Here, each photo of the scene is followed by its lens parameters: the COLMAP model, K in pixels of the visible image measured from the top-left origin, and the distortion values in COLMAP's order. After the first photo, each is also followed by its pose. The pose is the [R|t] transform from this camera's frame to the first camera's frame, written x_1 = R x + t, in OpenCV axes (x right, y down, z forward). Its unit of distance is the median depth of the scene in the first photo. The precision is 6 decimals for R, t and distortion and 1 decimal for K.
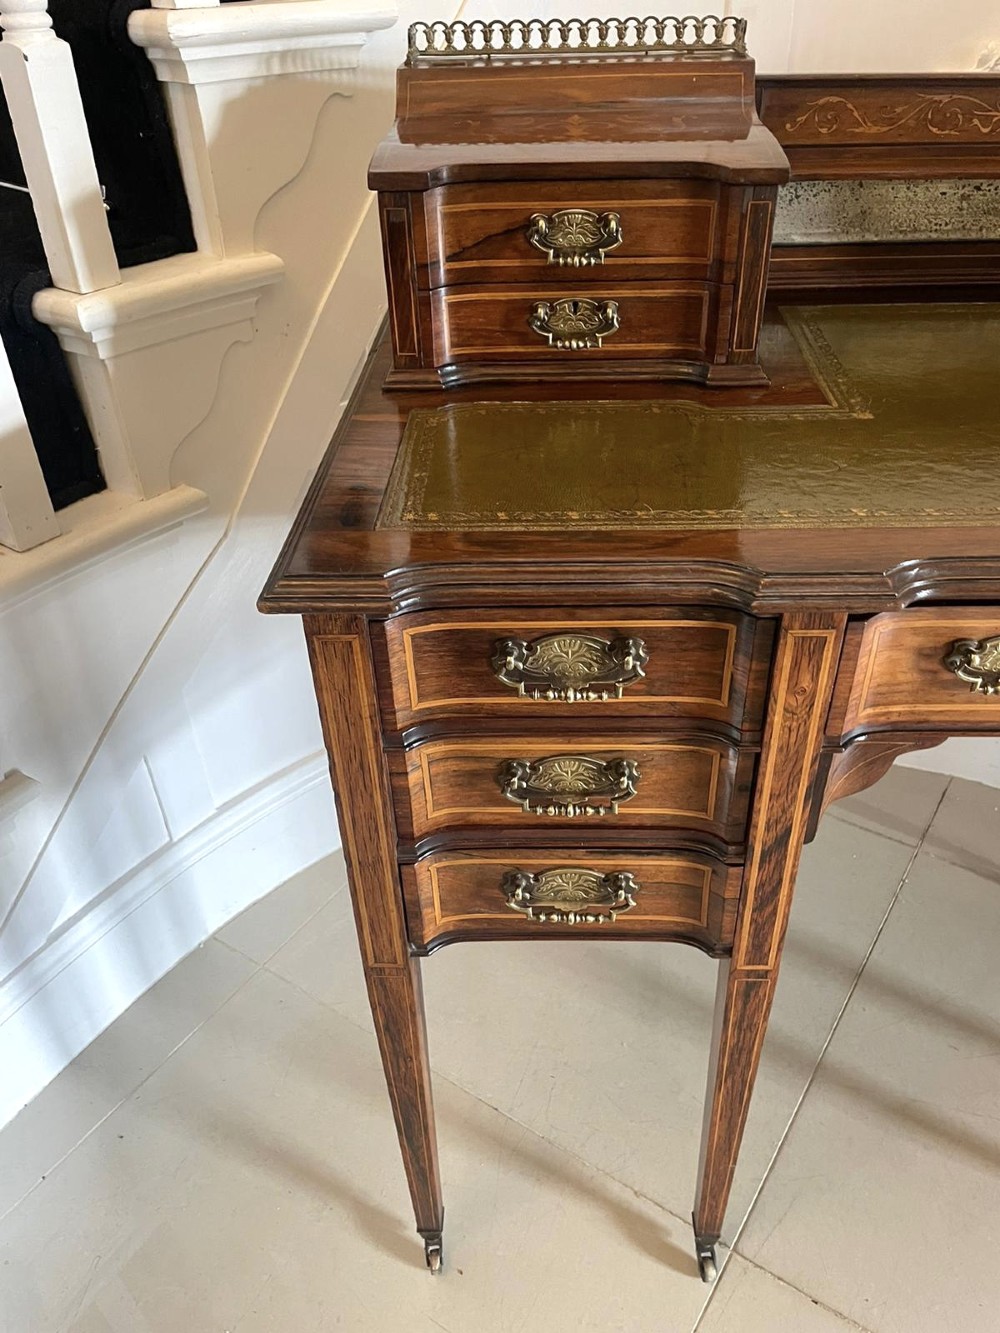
lens RADIAL K [[1015.3, 0, 517.8], [0, 1015.3, 679.6], [0, 0, 1]] dist [0.081913, -0.119798]
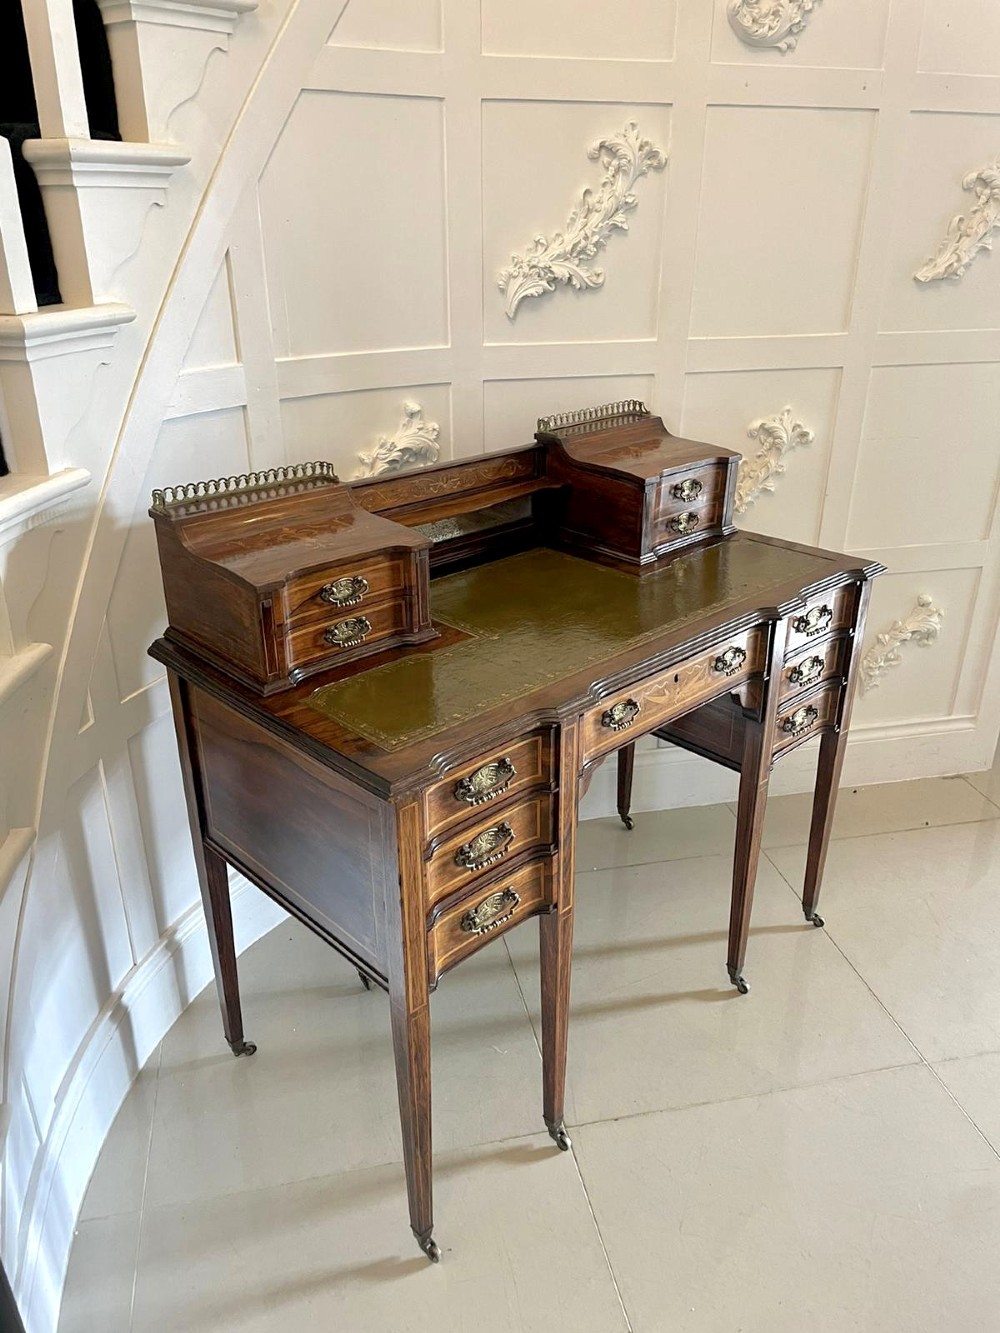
lens RADIAL K [[1023.5, 0, 519.1], [0, 1023.5, 660.8], [0, 0, 1]] dist [0.073710, -0.114756]
pose [[0.688799, -0.271620, 0.672144, -0.980837], [0.410640, 0.910258, -0.052971, -0.079623], [-0.597436, 0.312495, 0.738523, -0.521116]]
